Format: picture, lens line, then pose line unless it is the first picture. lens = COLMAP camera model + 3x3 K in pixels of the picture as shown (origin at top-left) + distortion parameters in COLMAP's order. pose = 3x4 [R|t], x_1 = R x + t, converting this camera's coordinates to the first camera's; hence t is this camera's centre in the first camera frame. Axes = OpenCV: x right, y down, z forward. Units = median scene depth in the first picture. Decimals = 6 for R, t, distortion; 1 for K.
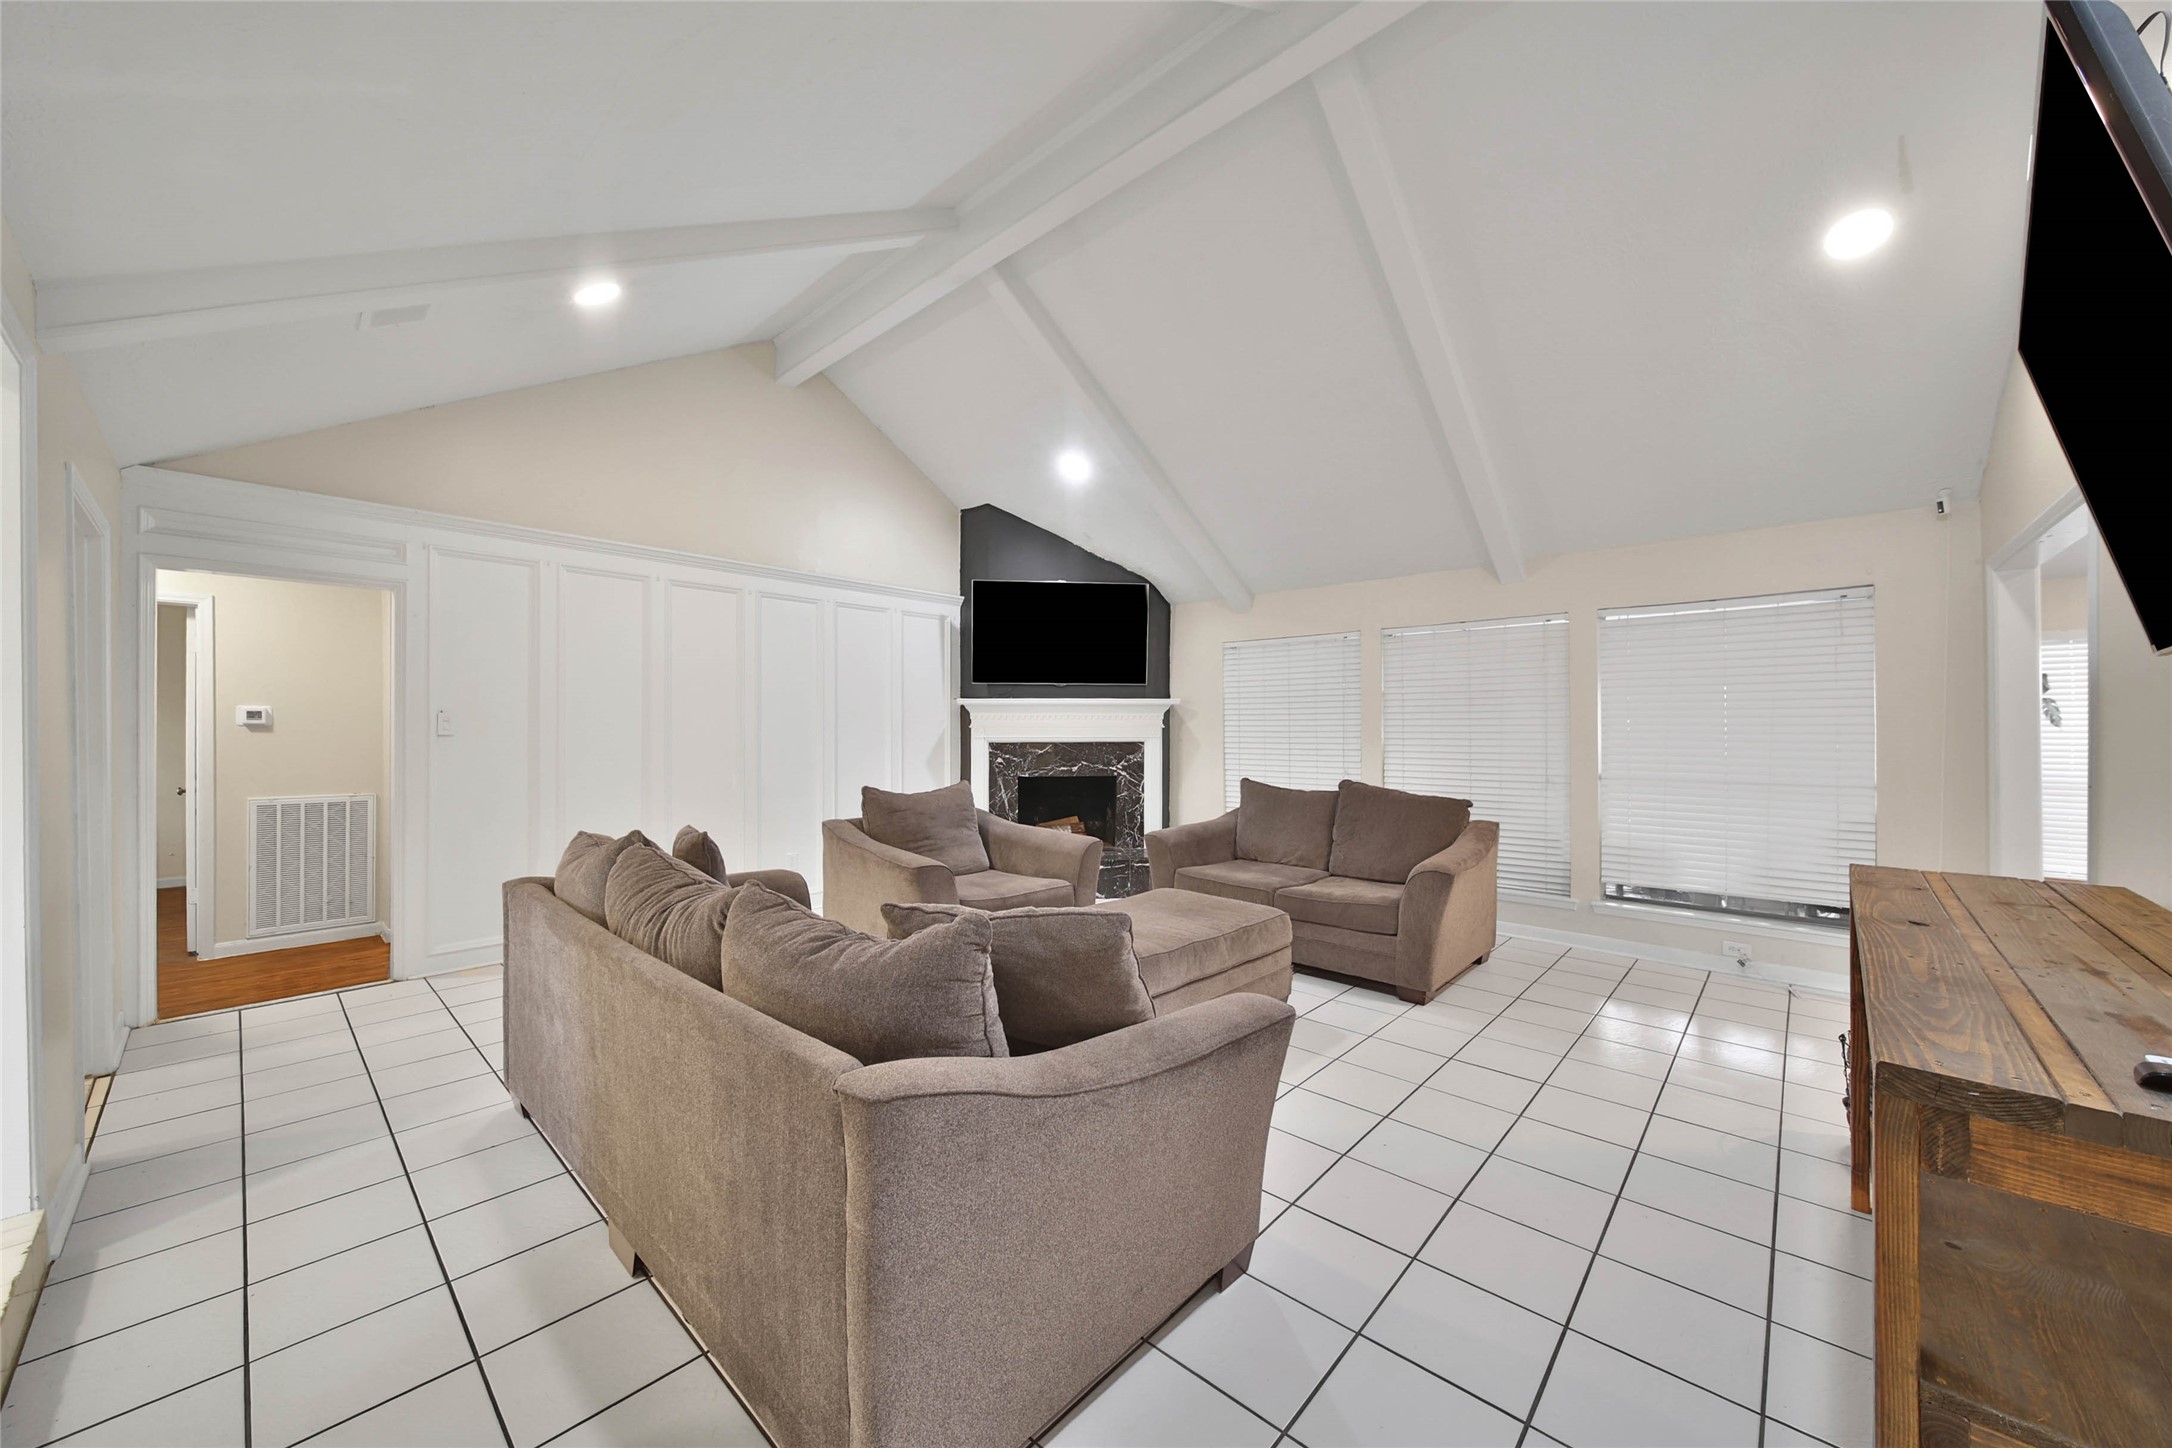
lens RADIAL K [[774.3, 0, 1098.8], [0, 774.3, 728.0], [0, 0, 1]] dist [-0.003027, -0.000033]
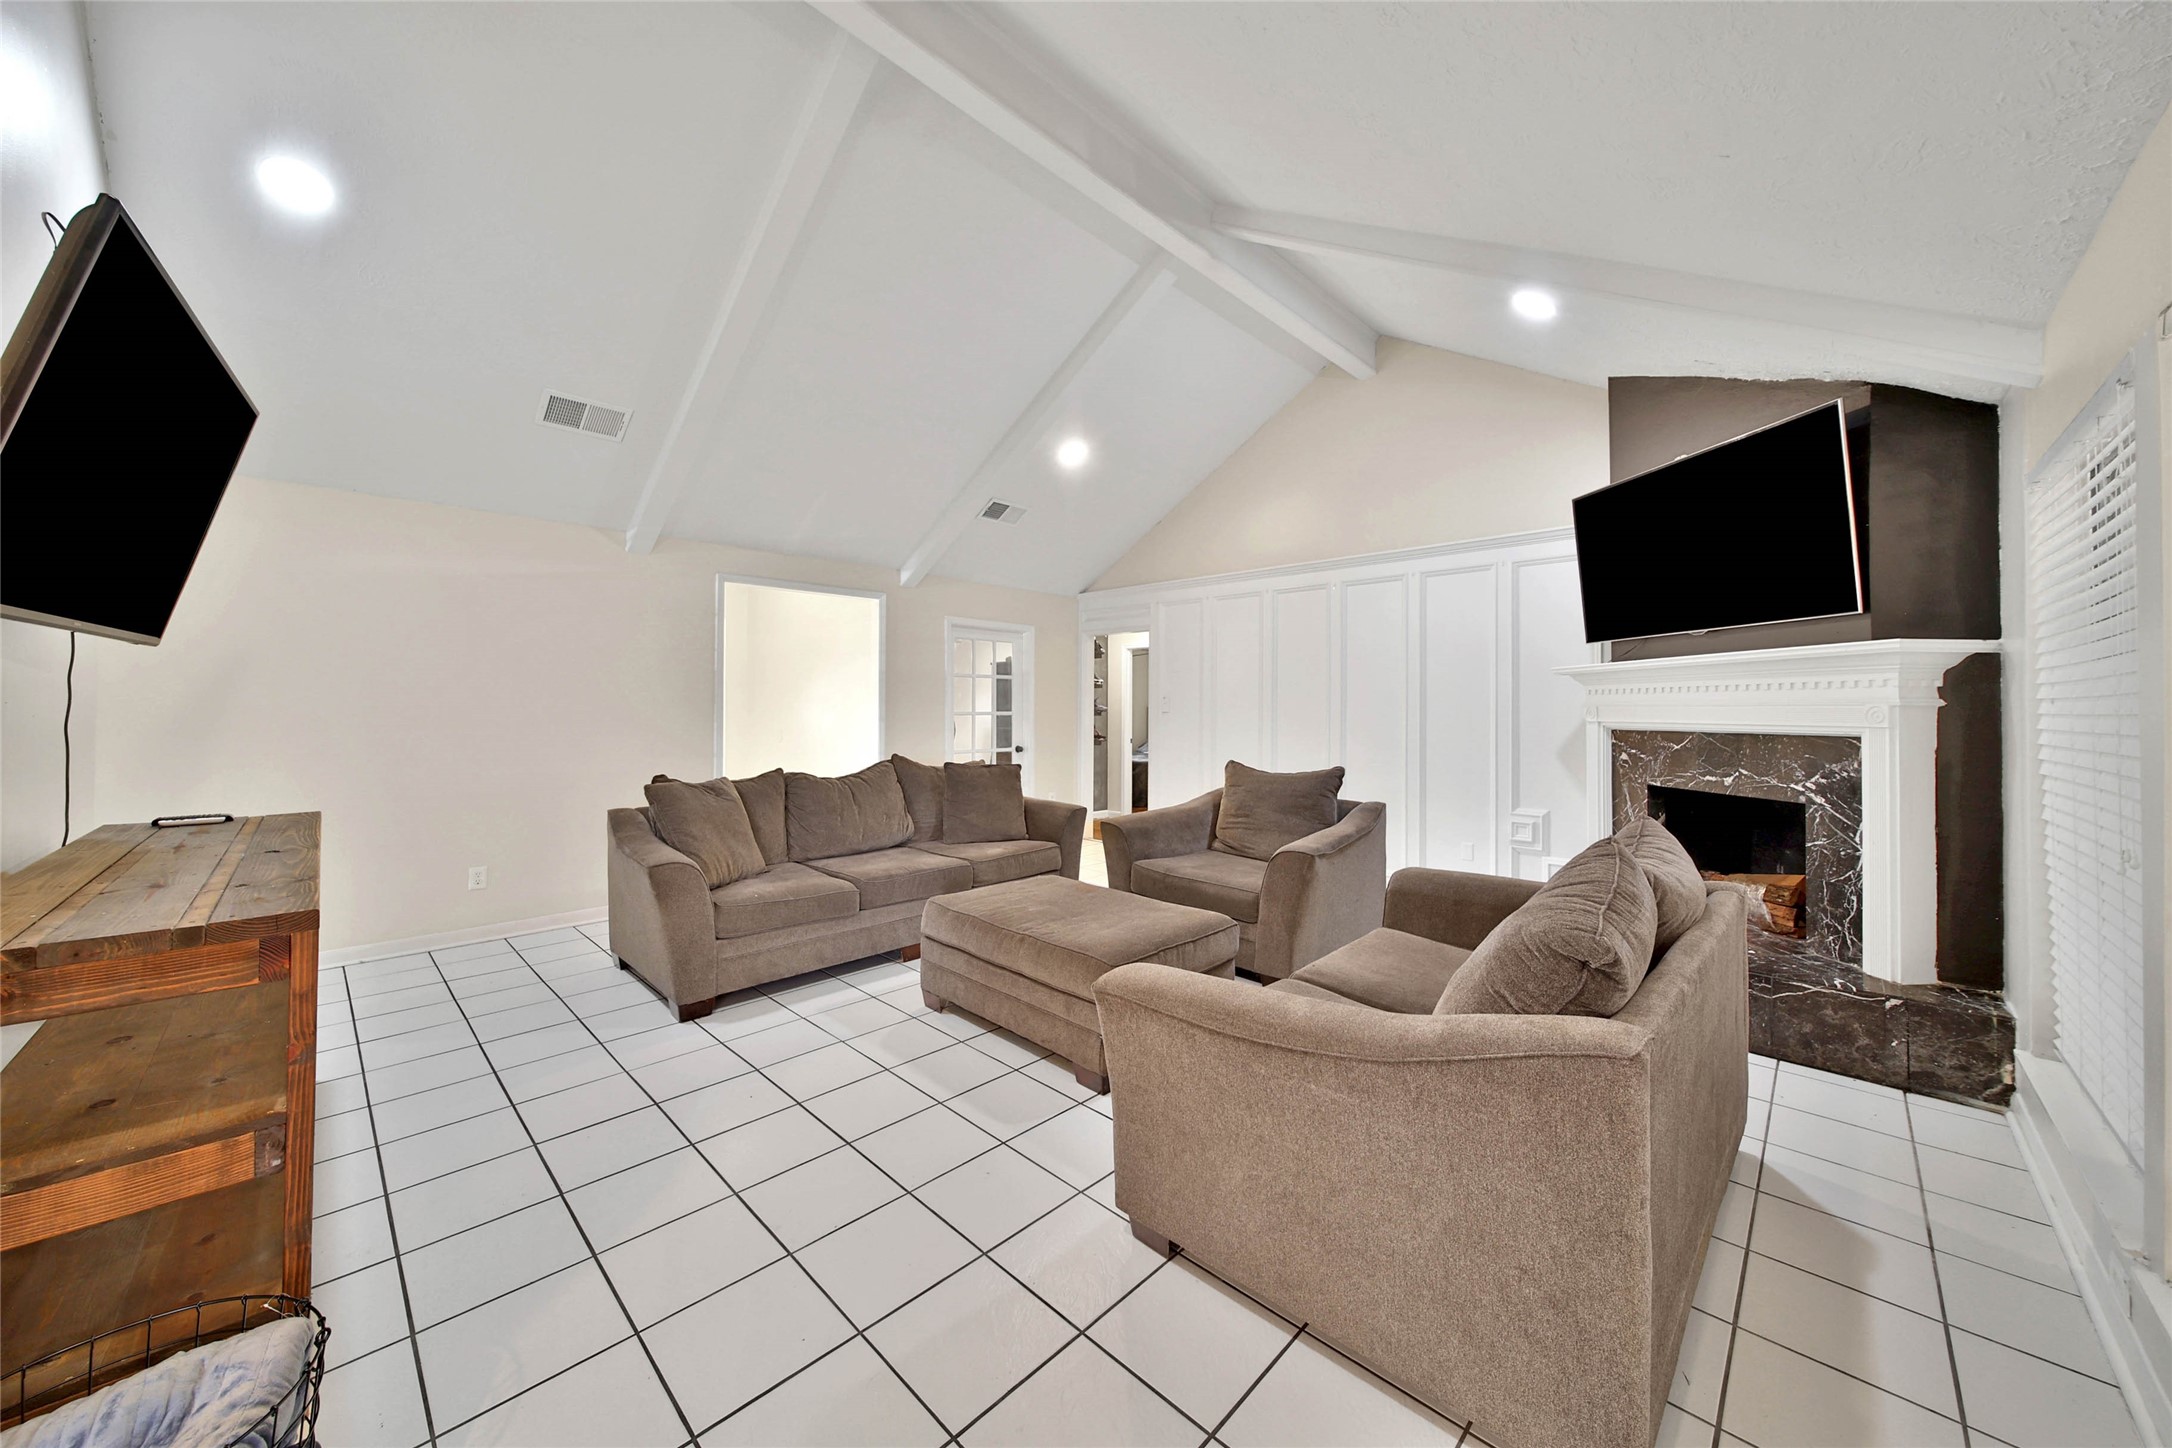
lens RADIAL K [[774.3, 0, 1097.3], [0, 774.3, 707.7], [0, 0, 1]] dist [-0.003027, -0.000033]
pose [[-0.029042, -0.003854, -0.999571, 0.535736], [-0.003409, 0.999987, -0.003757, 0.004064], [0.999572, 0.003298, -0.029055, 0.564799]]
